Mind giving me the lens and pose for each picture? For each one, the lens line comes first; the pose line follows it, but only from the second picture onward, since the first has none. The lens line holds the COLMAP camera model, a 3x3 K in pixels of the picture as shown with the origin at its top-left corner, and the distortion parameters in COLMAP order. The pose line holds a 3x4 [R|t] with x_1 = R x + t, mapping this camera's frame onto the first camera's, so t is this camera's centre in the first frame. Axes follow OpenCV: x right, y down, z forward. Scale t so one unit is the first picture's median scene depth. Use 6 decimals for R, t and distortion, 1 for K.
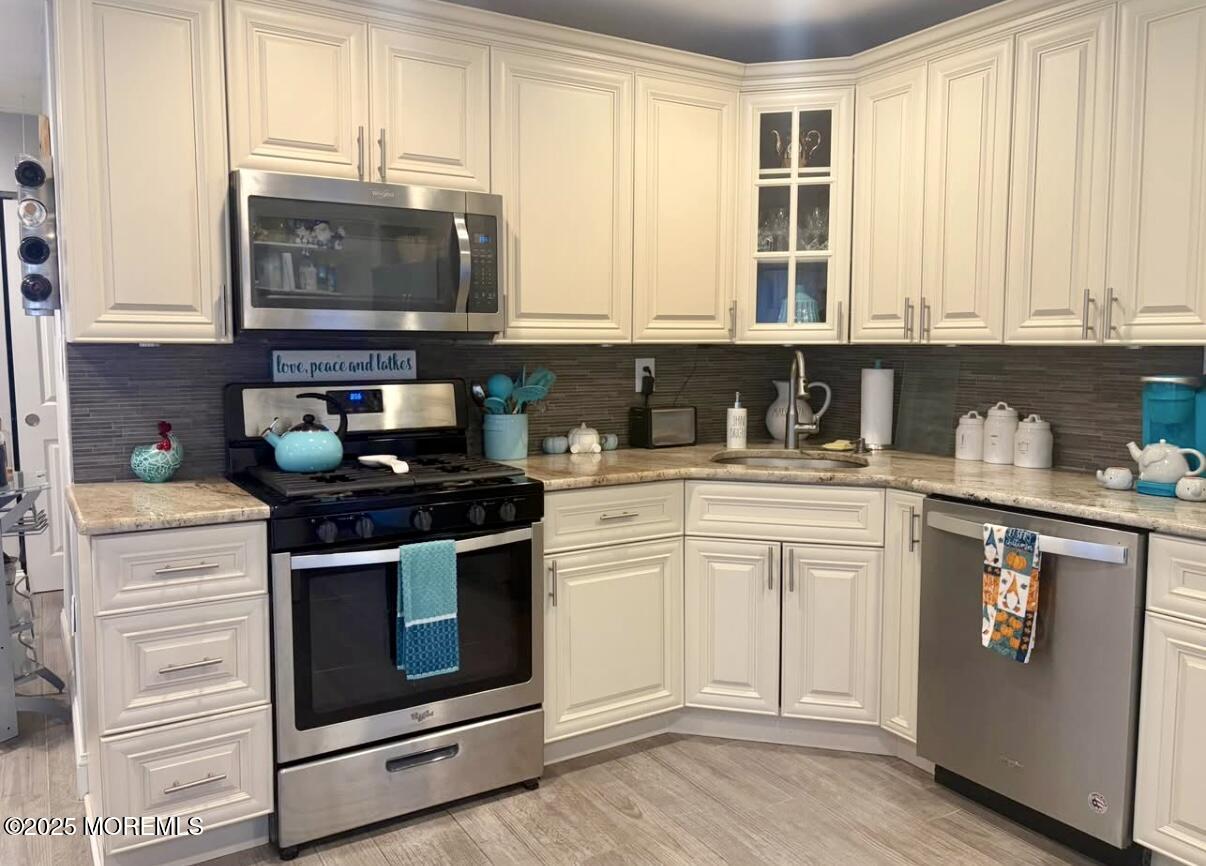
lens RADIAL K [[899.6, 0, 602.5], [0, 899.6, 413.6], [0, 0, 1]] dist [0.012291, 0.001752]
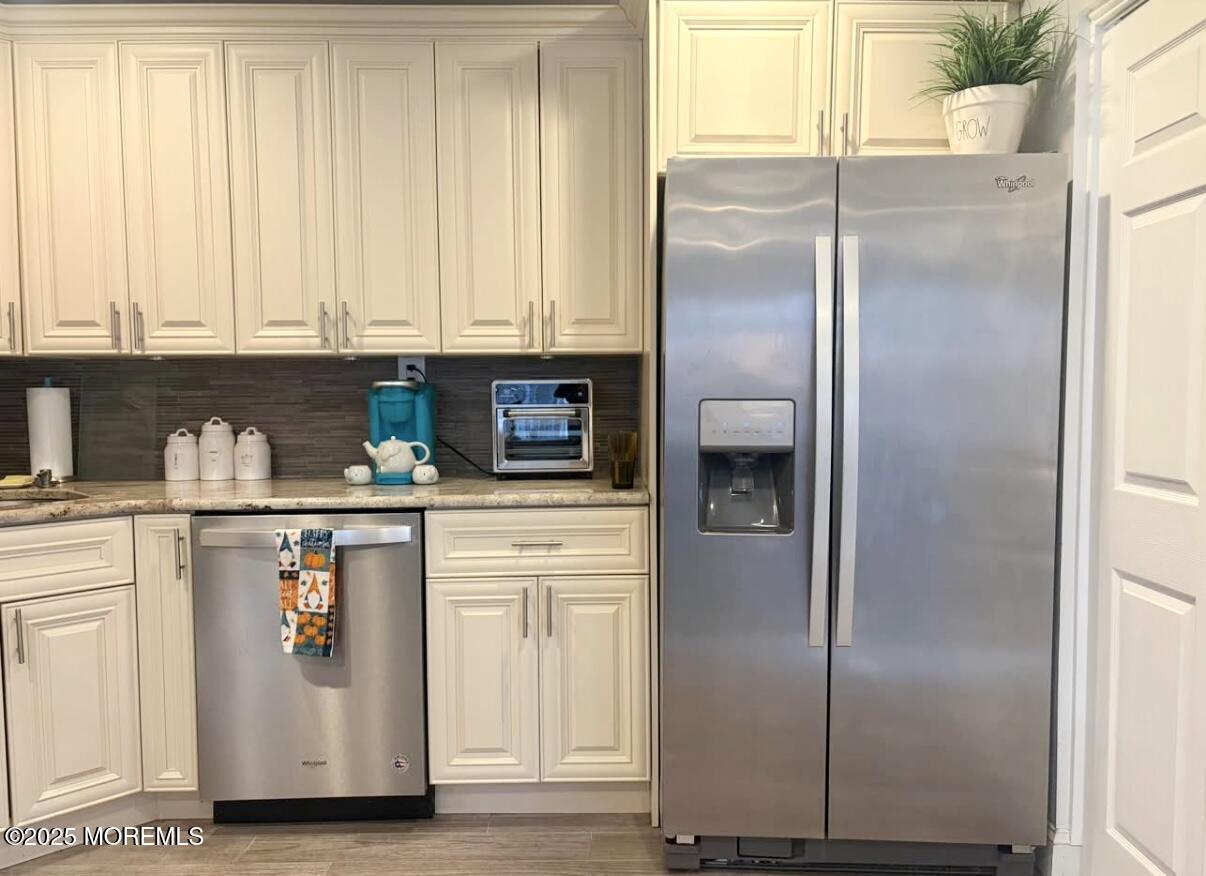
lens RADIAL K [[912.2, 0, 601.4], [0, 912.2, 431.5], [0, 0, 1]] dist [0.052663, -0.057757]
pose [[0.520780, -0.046938, 0.852399, -0.227550], [0.074831, 0.997154, 0.009191, 0.030434], [-0.850405, 0.058999, 0.522811, 0.159220]]
